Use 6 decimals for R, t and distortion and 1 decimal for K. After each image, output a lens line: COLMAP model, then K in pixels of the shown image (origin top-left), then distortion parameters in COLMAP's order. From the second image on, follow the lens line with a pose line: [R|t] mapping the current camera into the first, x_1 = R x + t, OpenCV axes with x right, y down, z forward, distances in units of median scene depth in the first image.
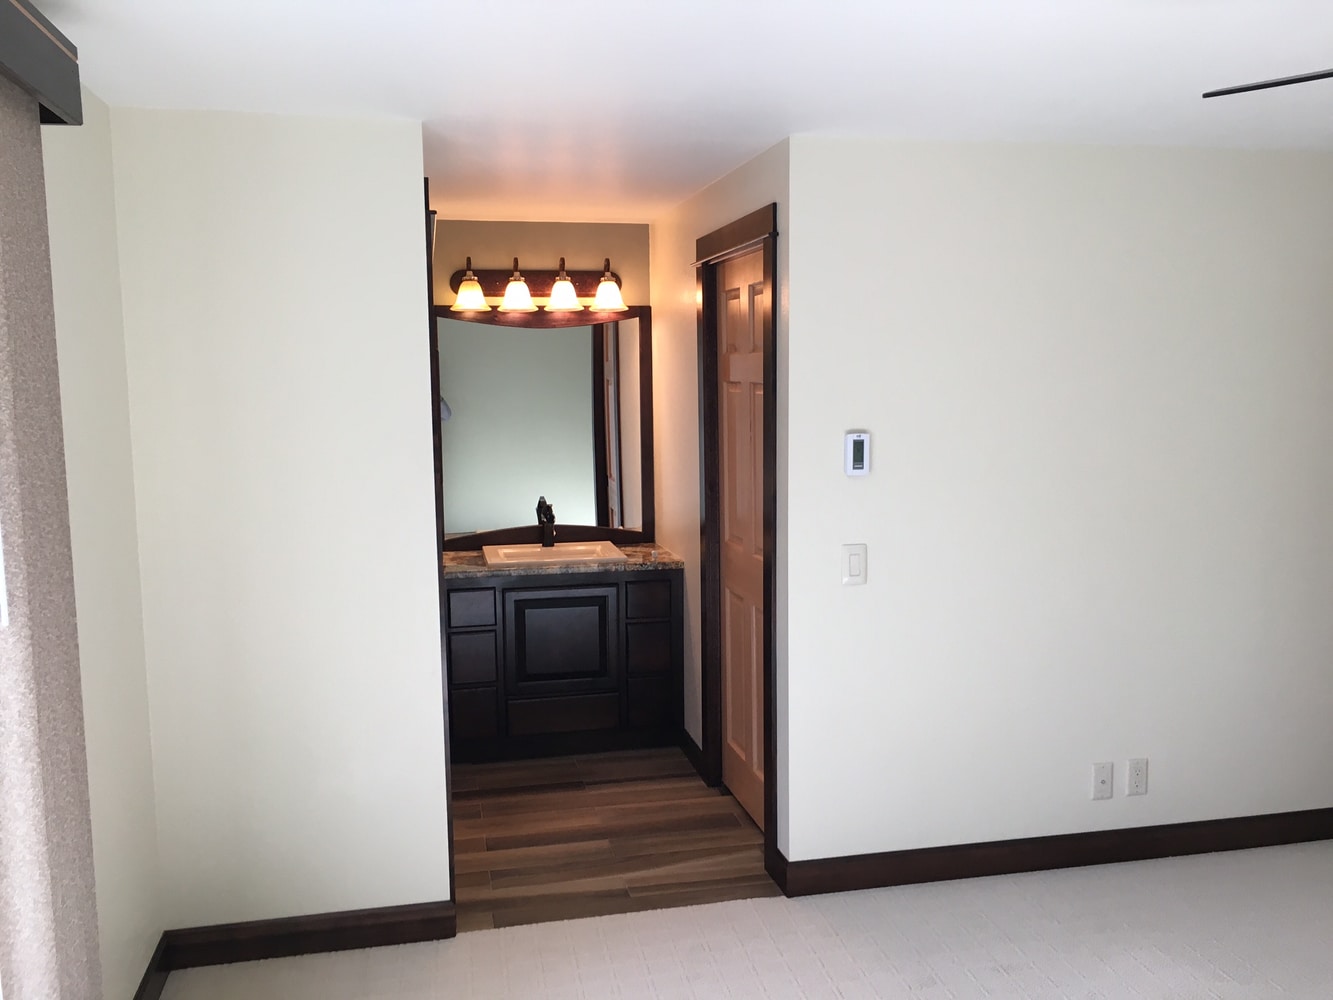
lens RADIAL K [[1127.6, 0, 668.3], [0, 1127.6, 501.7], [0, 0, 1]] dist [0.040036, -0.022003]
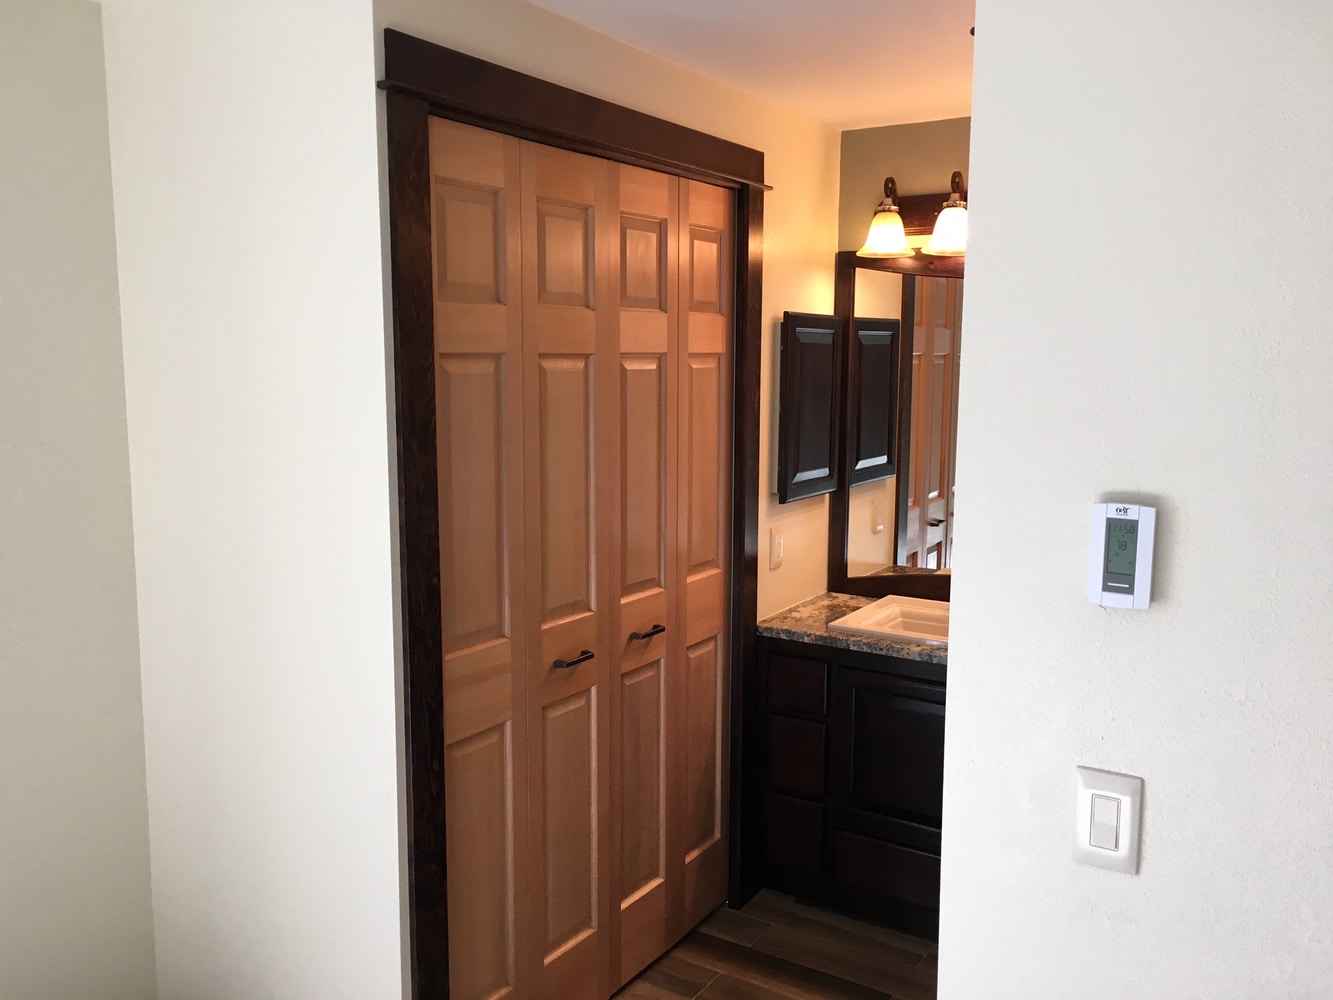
lens RADIAL K [[1127.6, 0, 680.3], [0, 1127.6, 495.0], [0, 0, 1]] dist [0.040036, -0.022003]
pose [[0.704014, 0.104551, -0.702448, 0.236284], [-0.094389, 0.994104, 0.053361, -0.048824], [0.703885, 0.028737, 0.709732, 0.422556]]
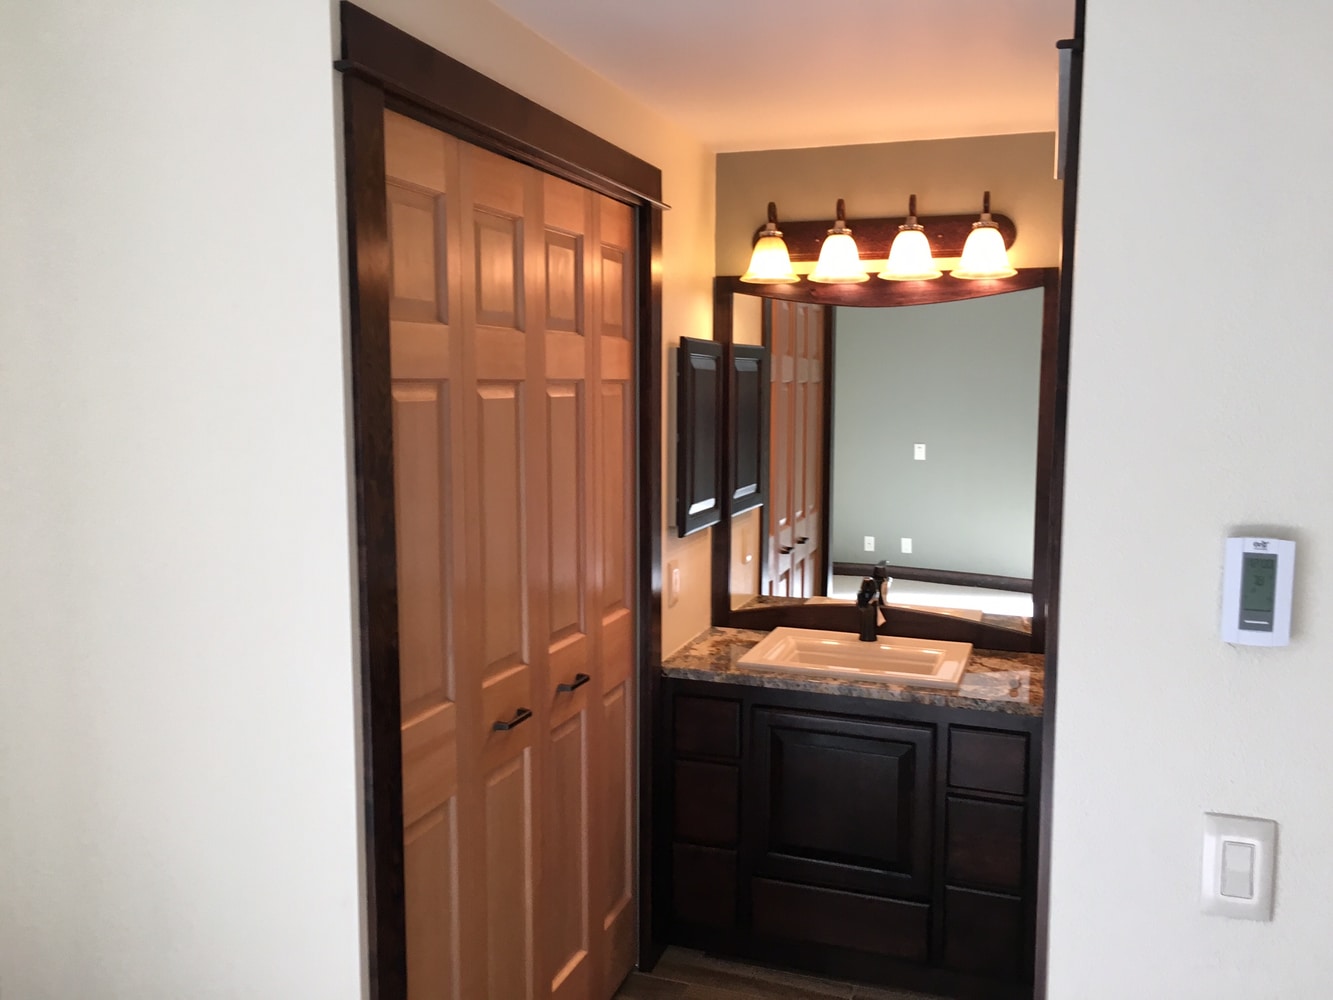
lens RADIAL K [[1127.6, 0, 668.2], [0, 1127.6, 499.3], [0, 0, 1]] dist [0.040036, -0.022003]
pose [[0.846463, 0.074938, -0.527147, 0.139956], [-0.079194, 0.996753, 0.014530, -0.043954], [0.526524, 0.029448, 0.849650, 0.393784]]
